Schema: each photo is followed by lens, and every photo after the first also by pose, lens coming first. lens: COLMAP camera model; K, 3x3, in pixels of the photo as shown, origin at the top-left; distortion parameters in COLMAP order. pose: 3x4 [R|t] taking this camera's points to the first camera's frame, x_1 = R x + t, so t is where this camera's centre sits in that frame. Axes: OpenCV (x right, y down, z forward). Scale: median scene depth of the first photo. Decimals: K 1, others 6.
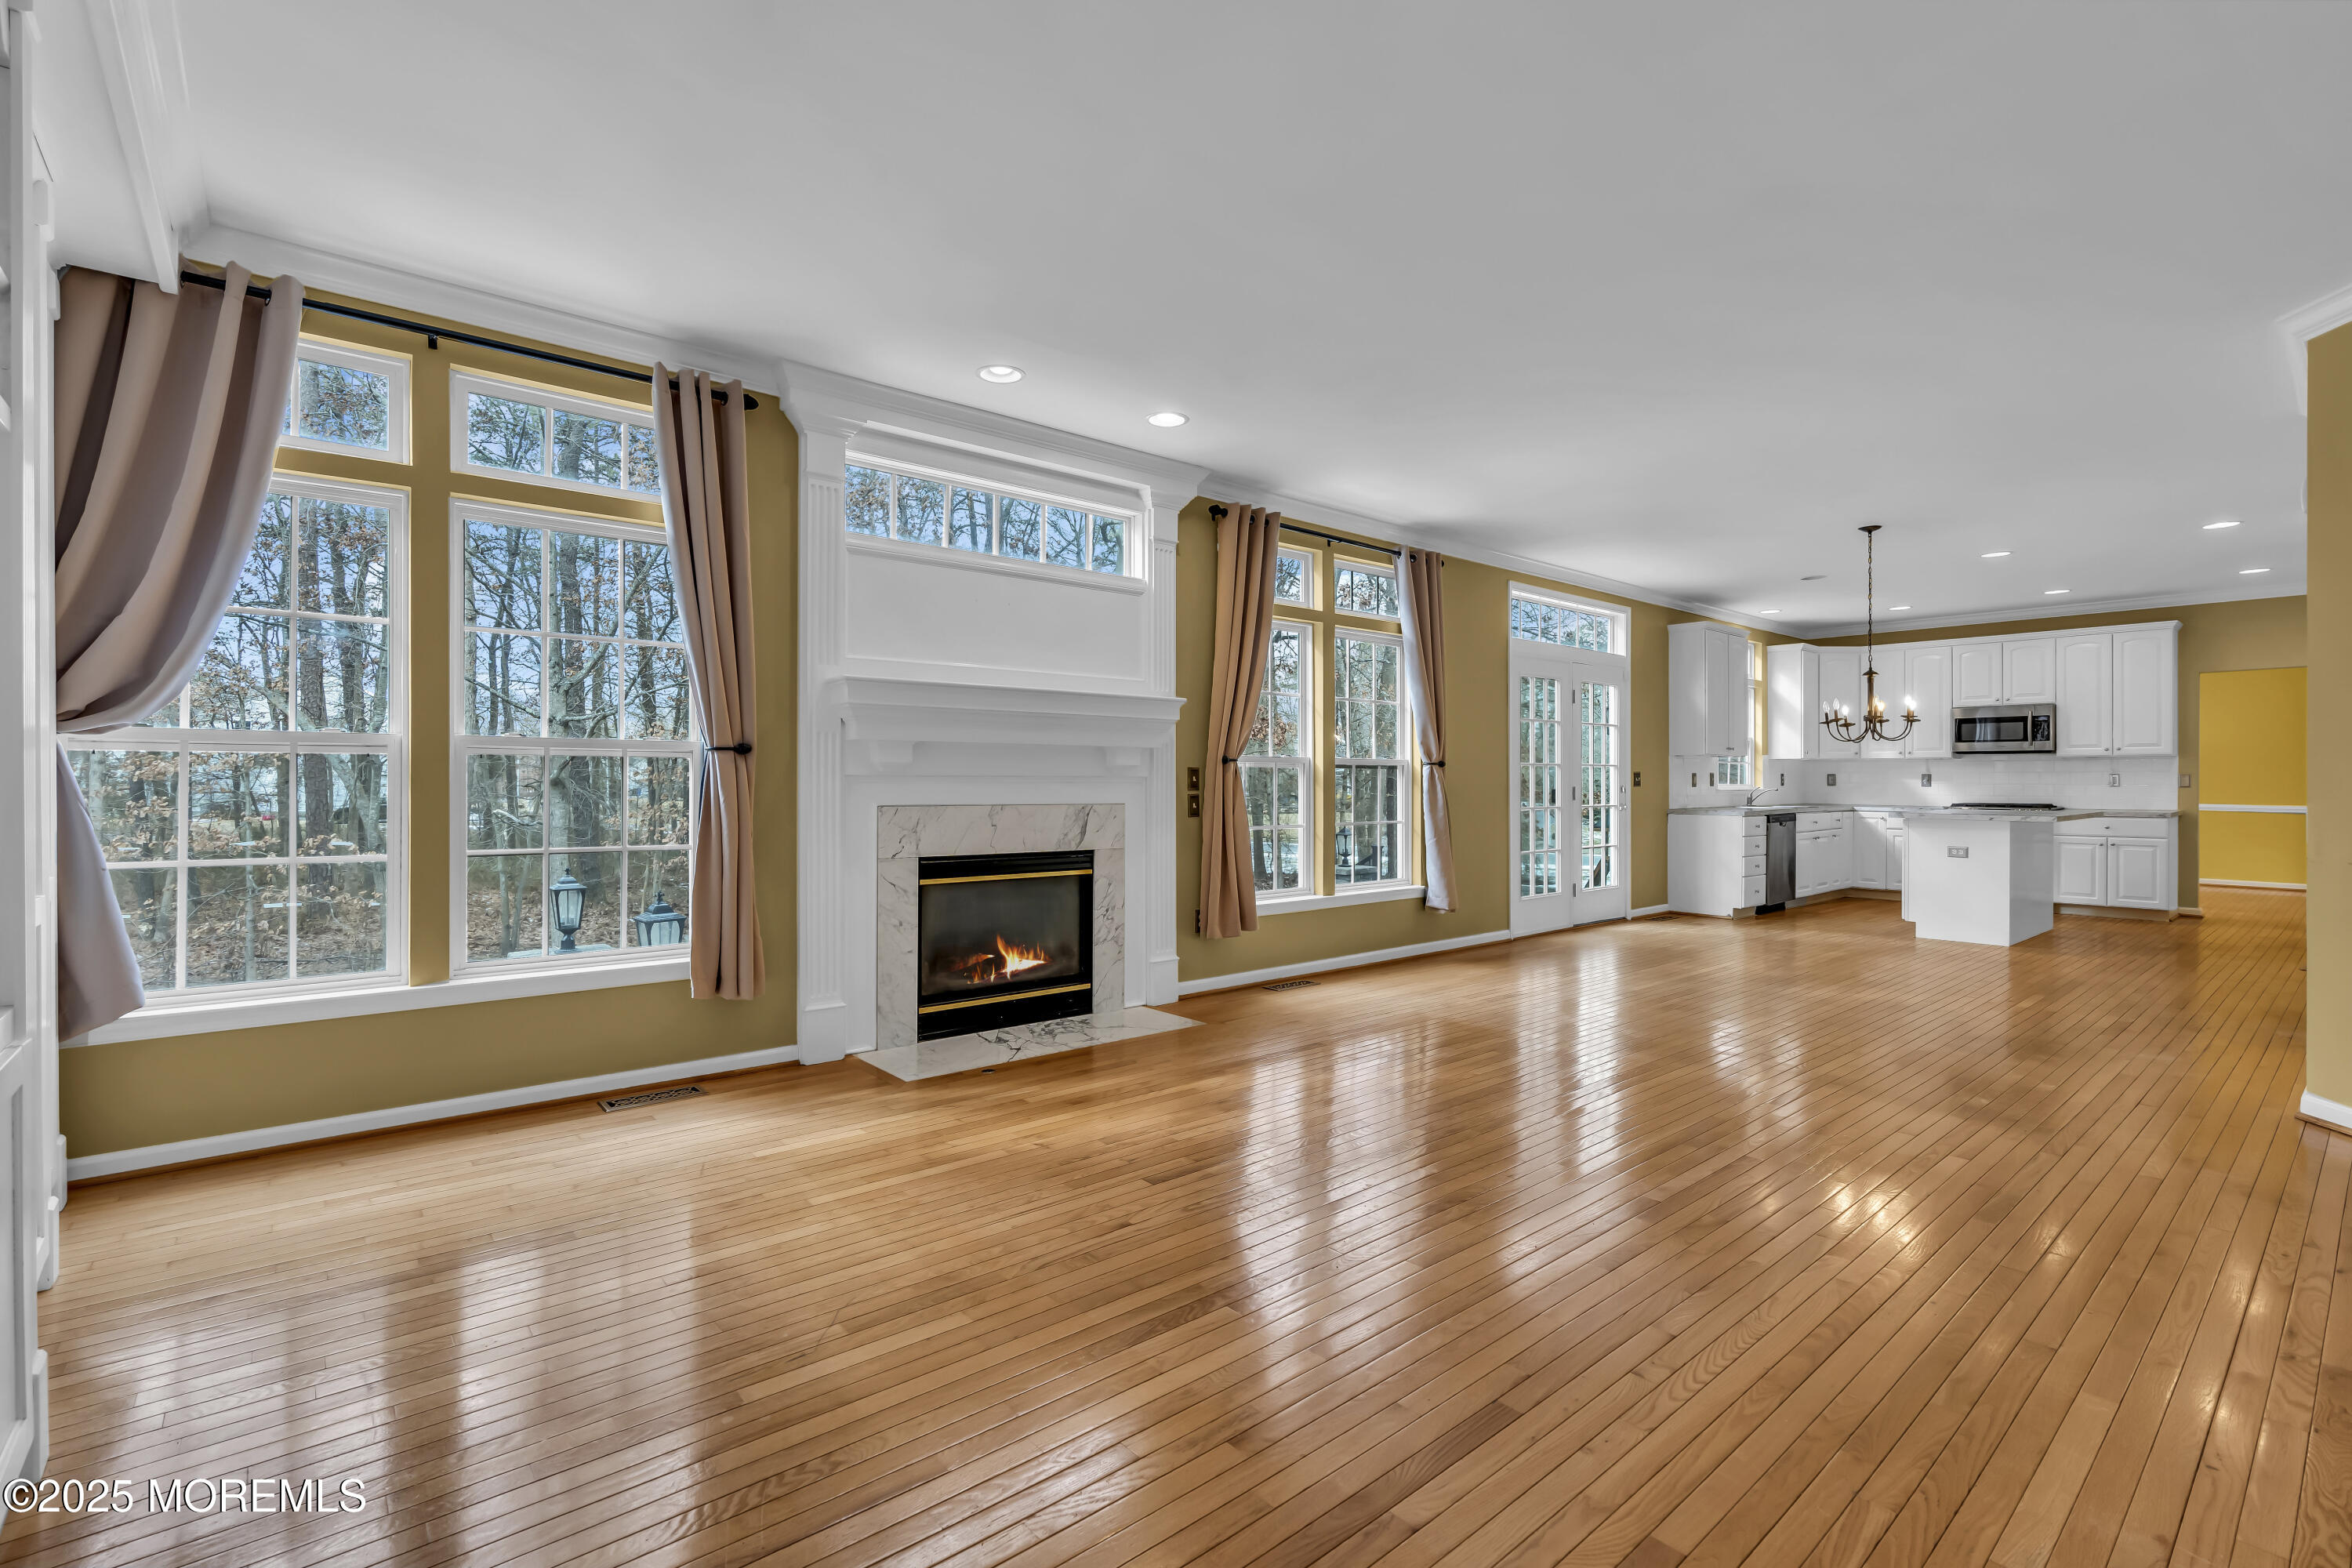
lens RADIAL K [[1053.9, 0, 1158.9], [0, 1053.9, 783.6], [0, 0, 1]] dist [-0.019037, 0.000603]
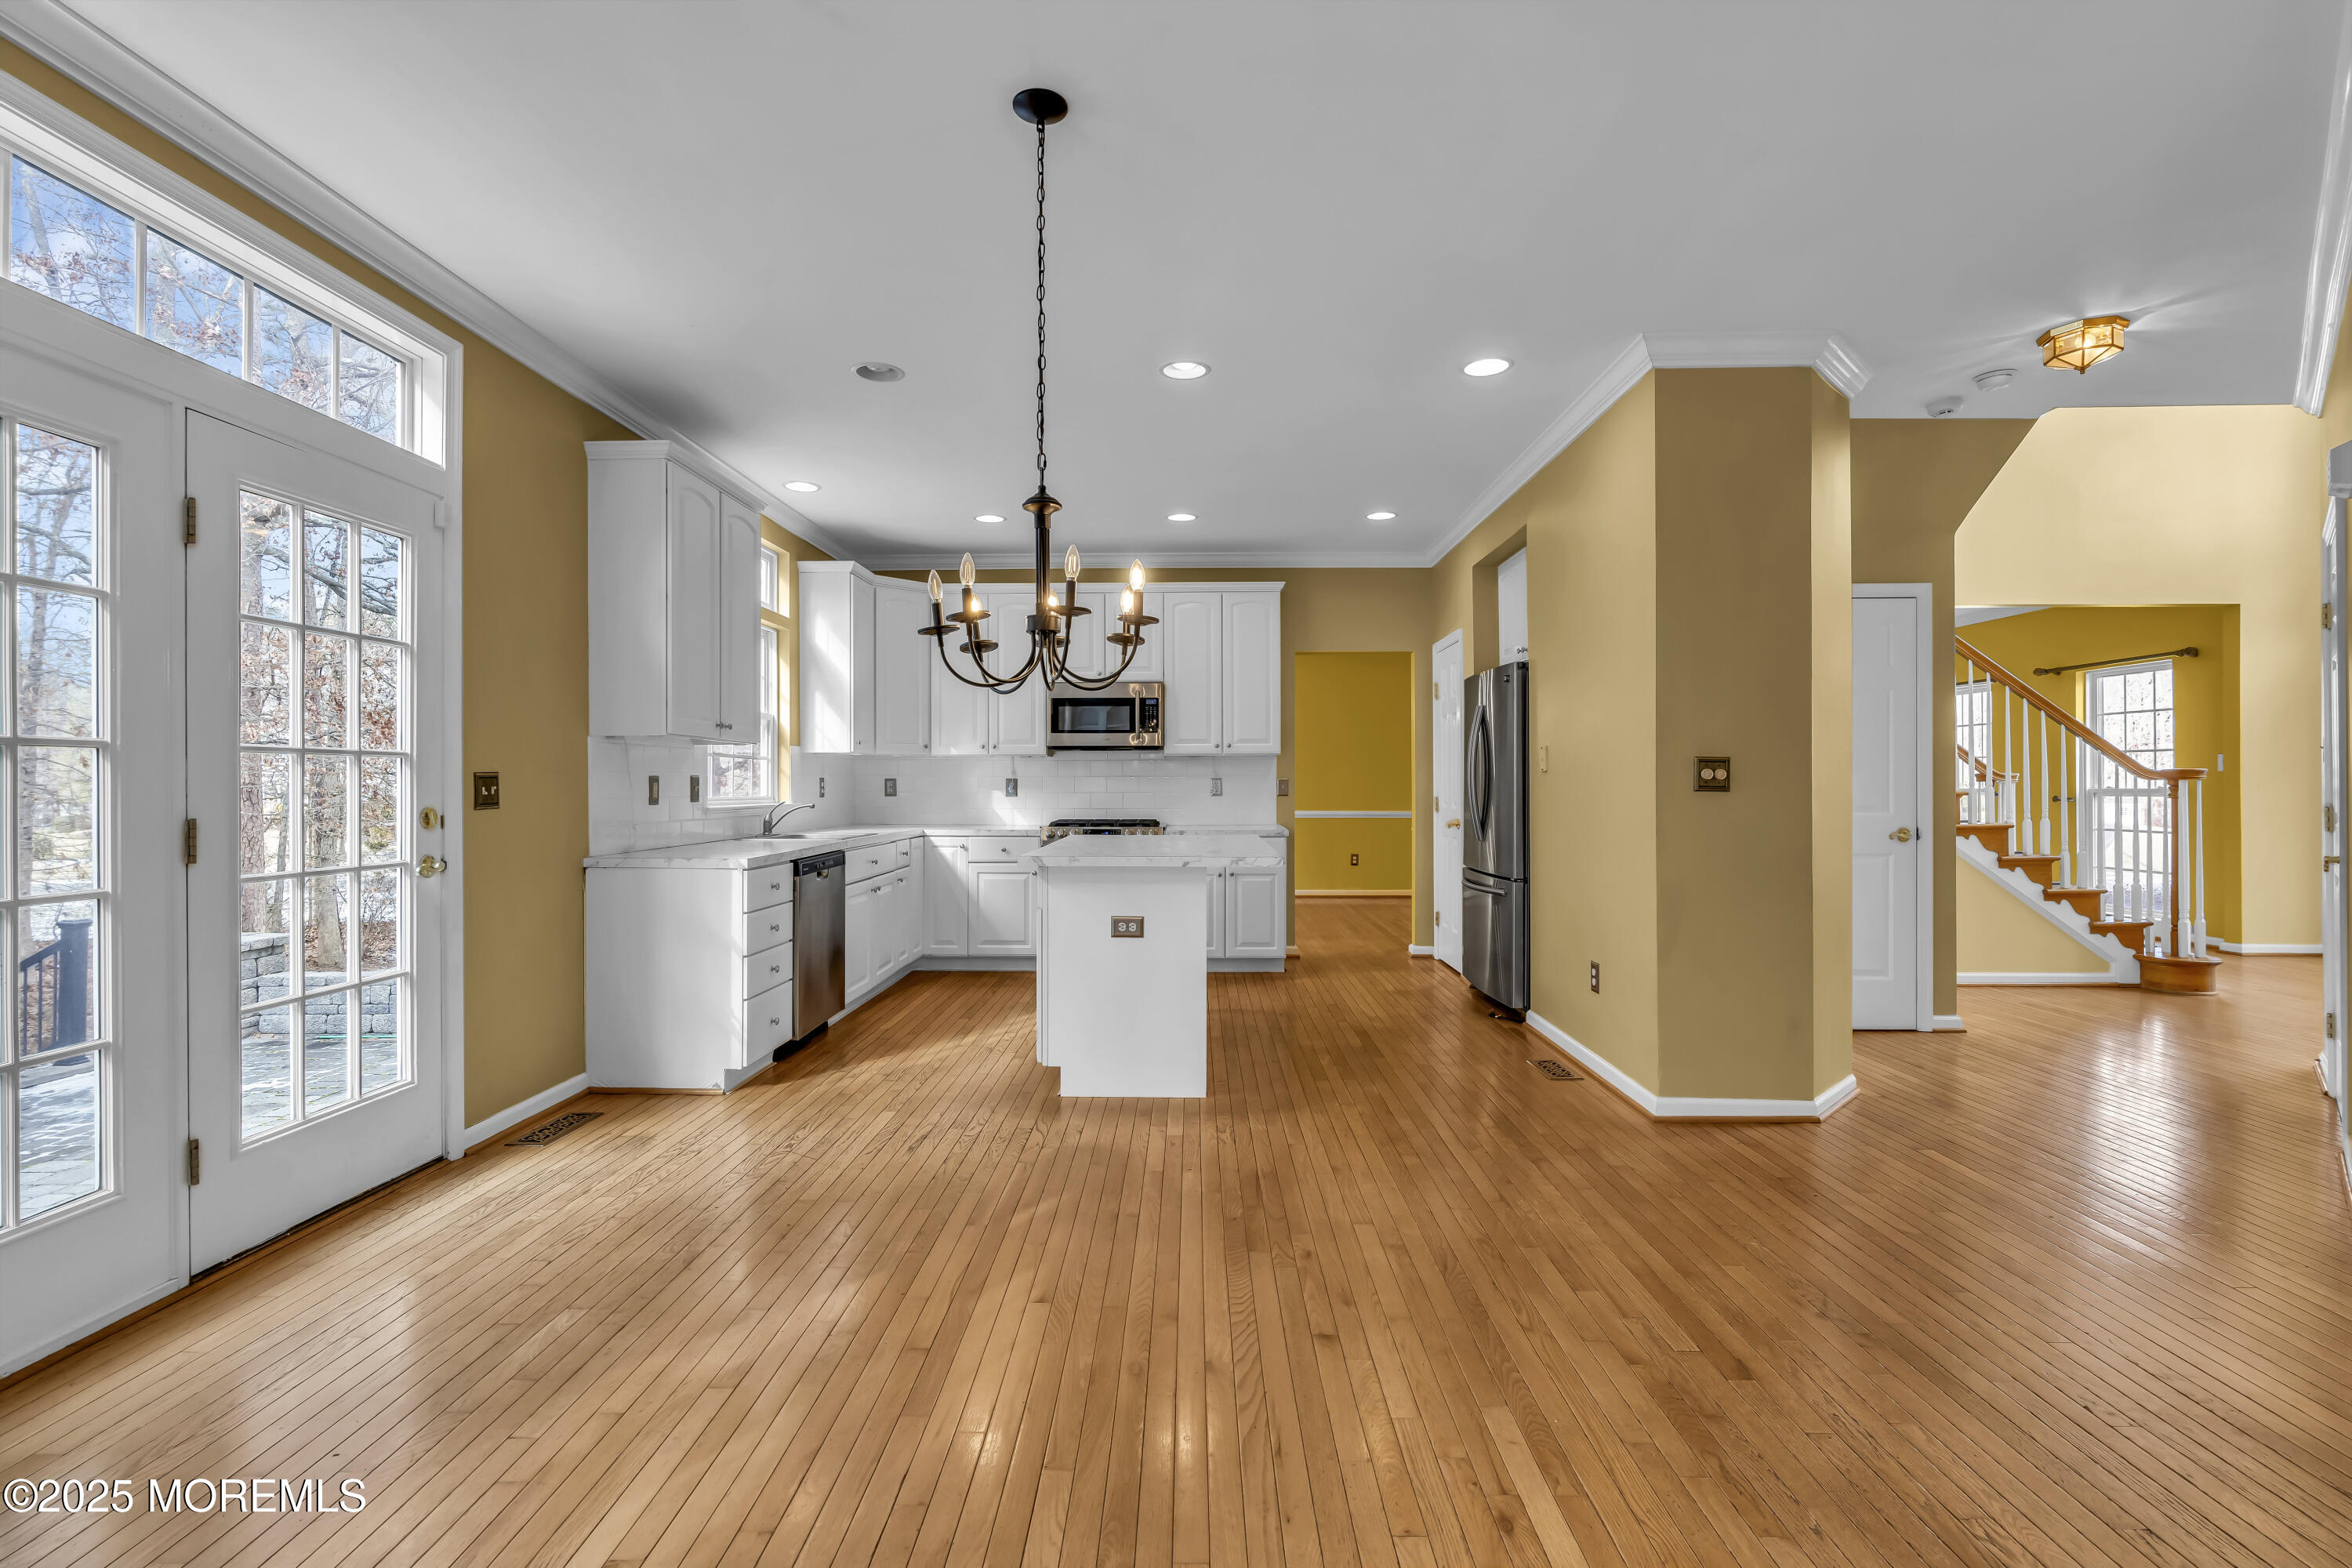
lens RADIAL K [[1053.9, 0, 1158.9], [0, 1053.9, 783.6], [0, 0, 1]] dist [-0.019037, 0.000603]
pose [[0.663290, -0.002456, 0.748358, 0.334662], [0.004953, 0.999987, -0.001108, -0.005500], [-0.748346, 0.004442, 0.663294, 0.559989]]
